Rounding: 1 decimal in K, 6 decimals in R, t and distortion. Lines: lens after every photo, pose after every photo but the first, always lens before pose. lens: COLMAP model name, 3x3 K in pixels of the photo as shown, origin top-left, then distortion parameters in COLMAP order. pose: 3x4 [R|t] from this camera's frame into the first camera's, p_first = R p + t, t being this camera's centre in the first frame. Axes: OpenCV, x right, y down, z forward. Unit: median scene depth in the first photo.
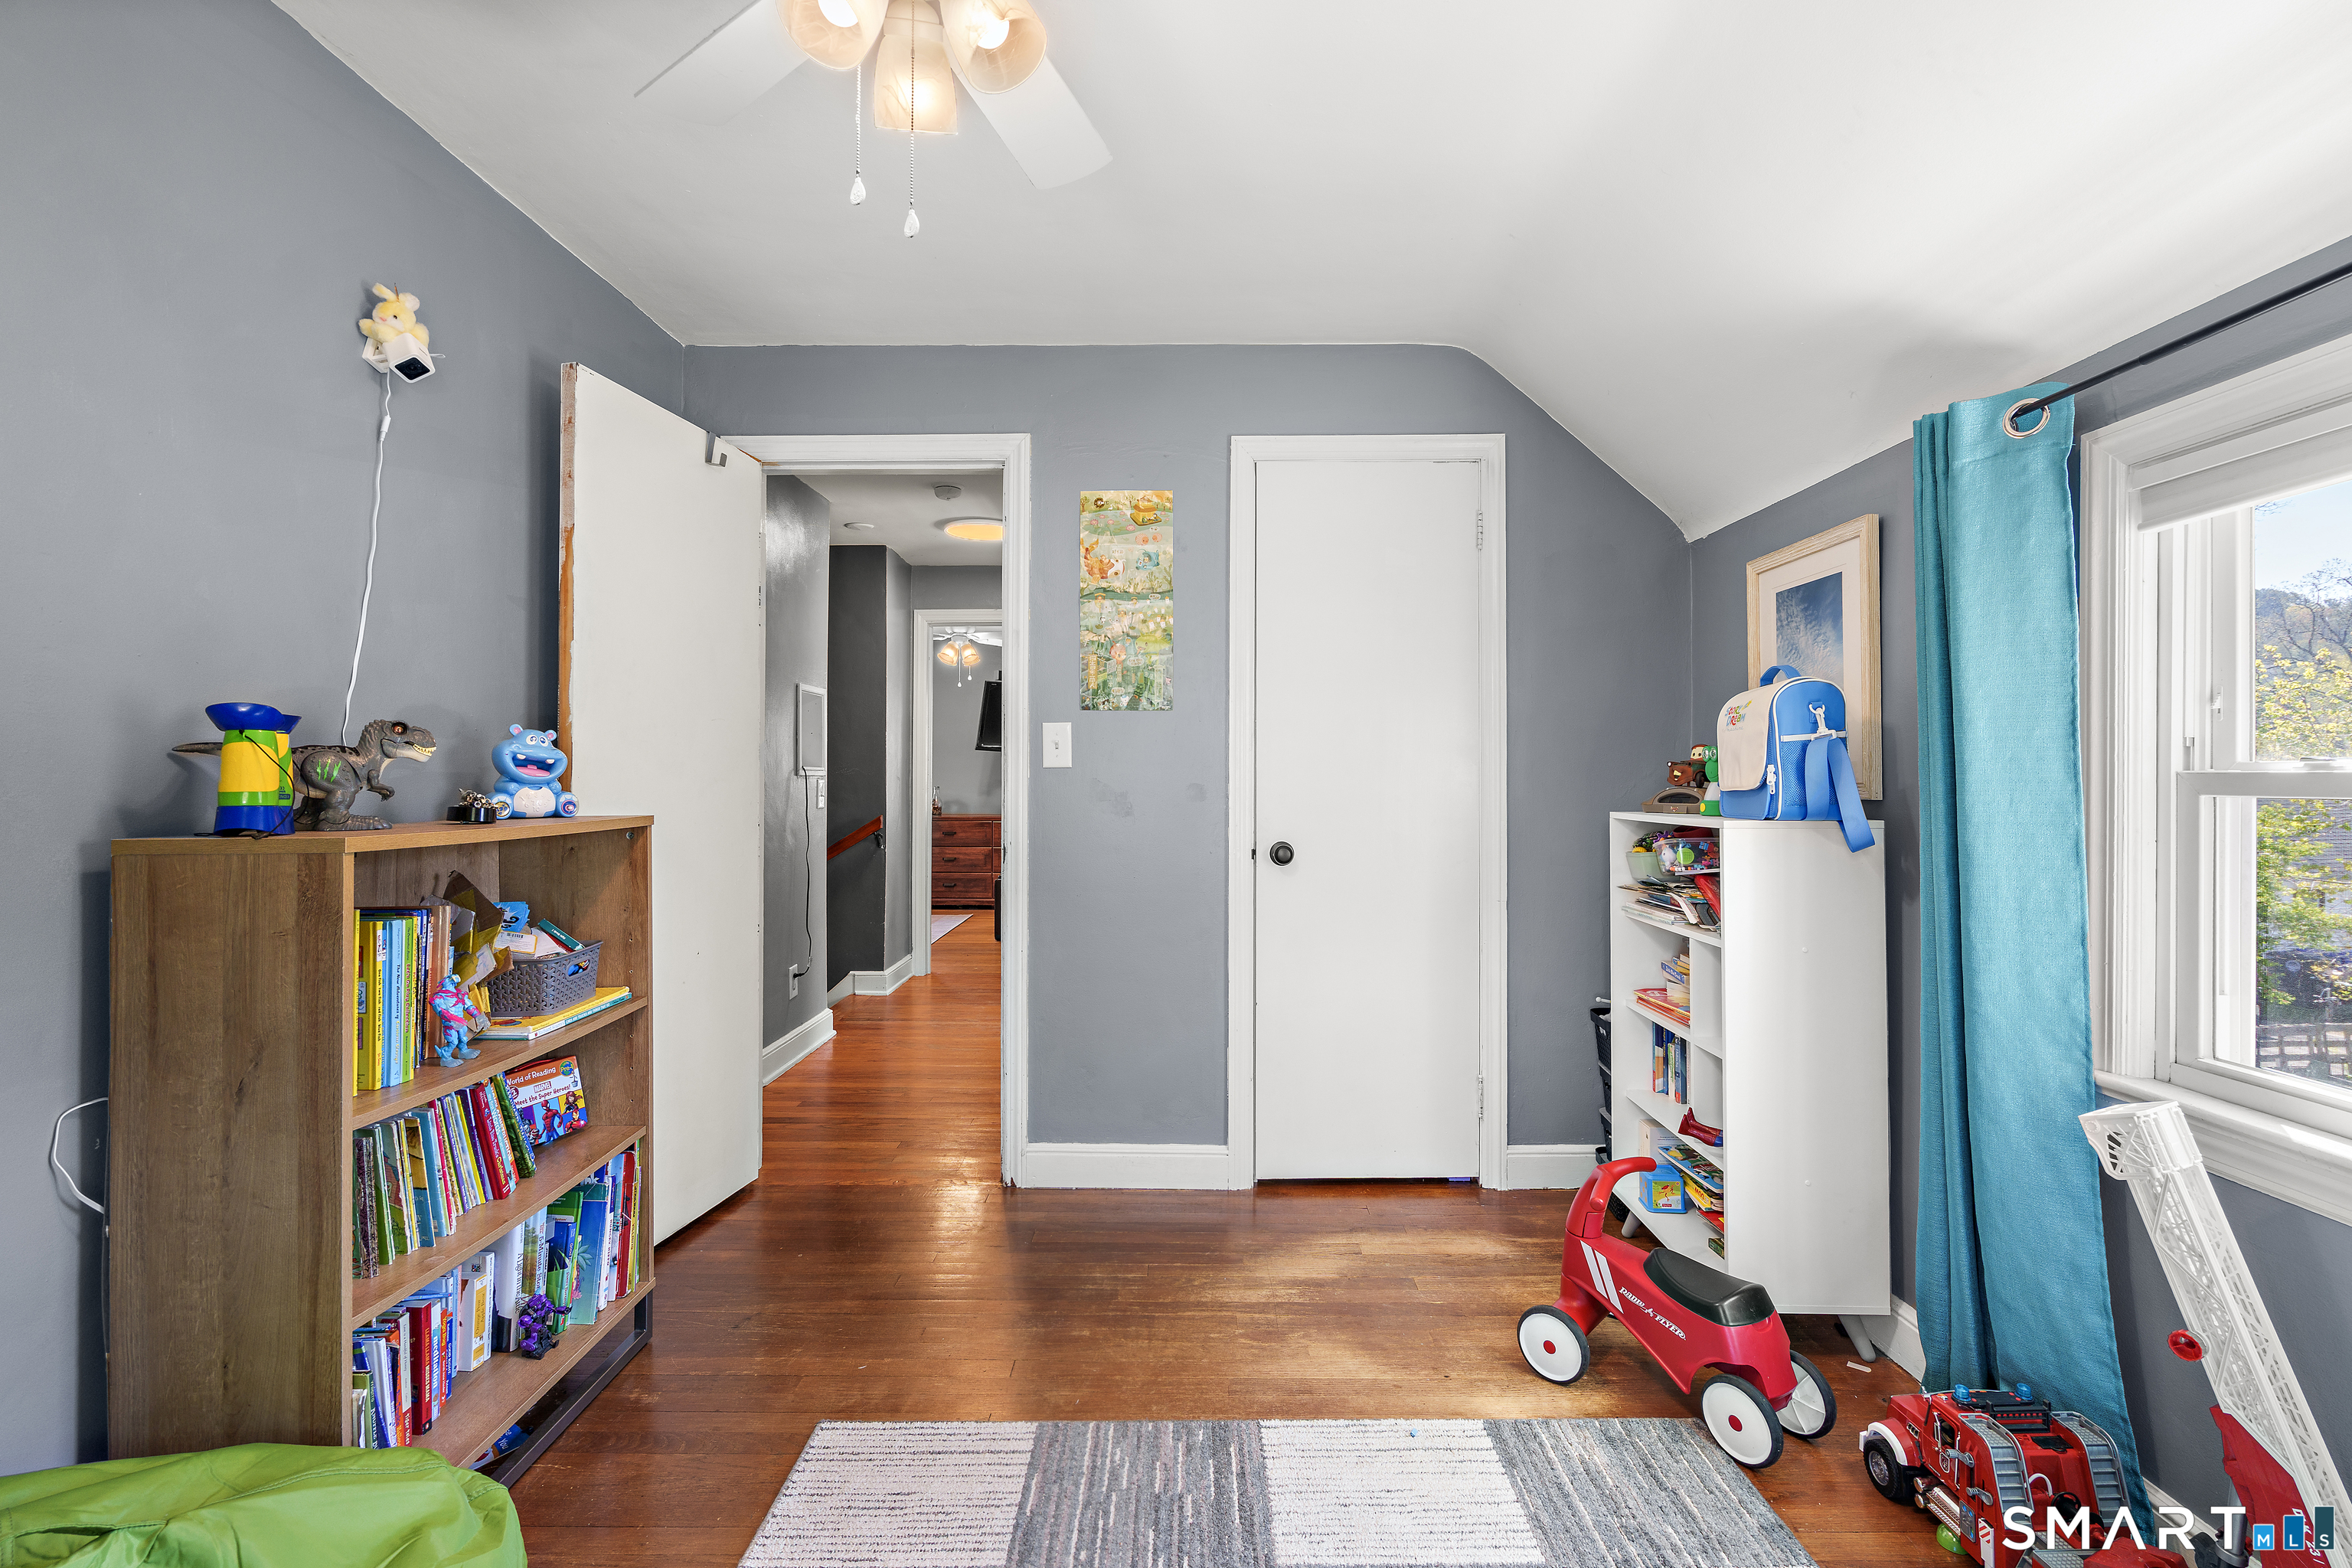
lens RADIAL K [[1063.4, 0, 1171.4], [0, 1063.4, 787.9], [0, 0, 1]] dist [-0.012890, 0.008472]
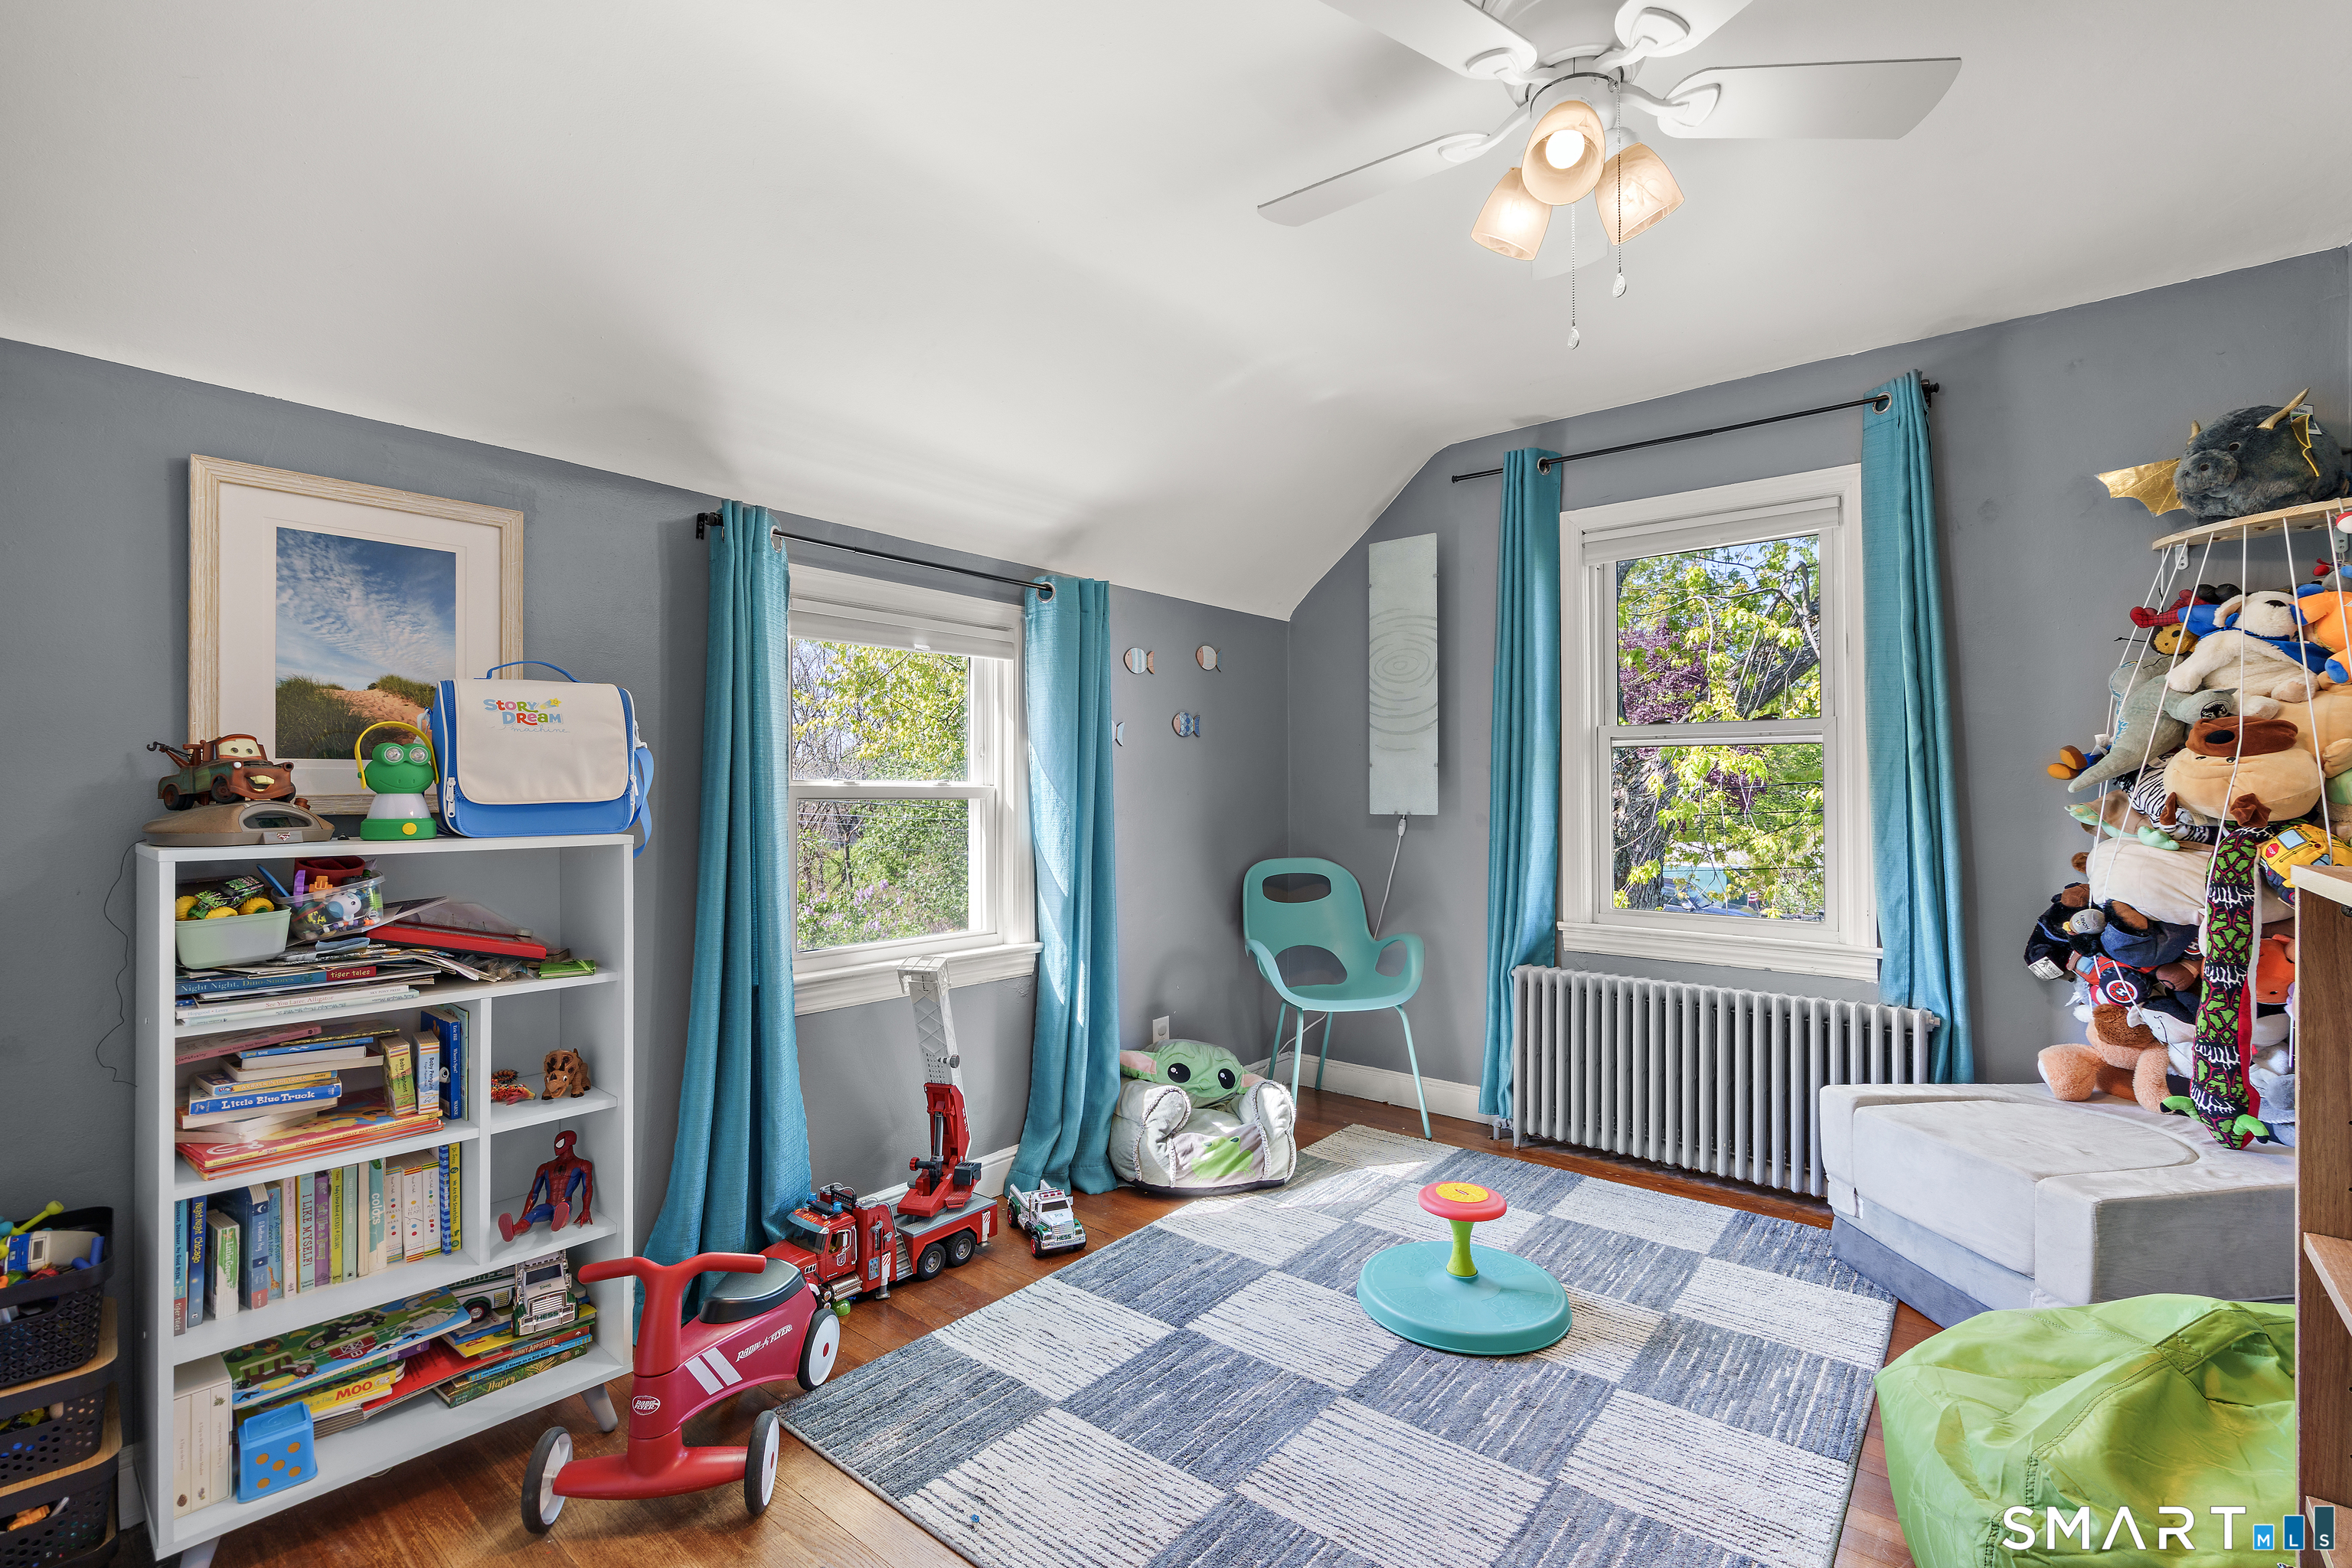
lens RADIAL K [[1063.4, 0, 1171.4], [0, 1063.4, 787.9], [0, 0, 1]] dist [-0.012890, 0.008472]
pose [[-0.779000, 0.000762, 0.627024, -0.360506], [0.000342, 1.000000, -0.000790, -0.007457], [-0.627024, -0.000401, -0.779000, 1.216887]]
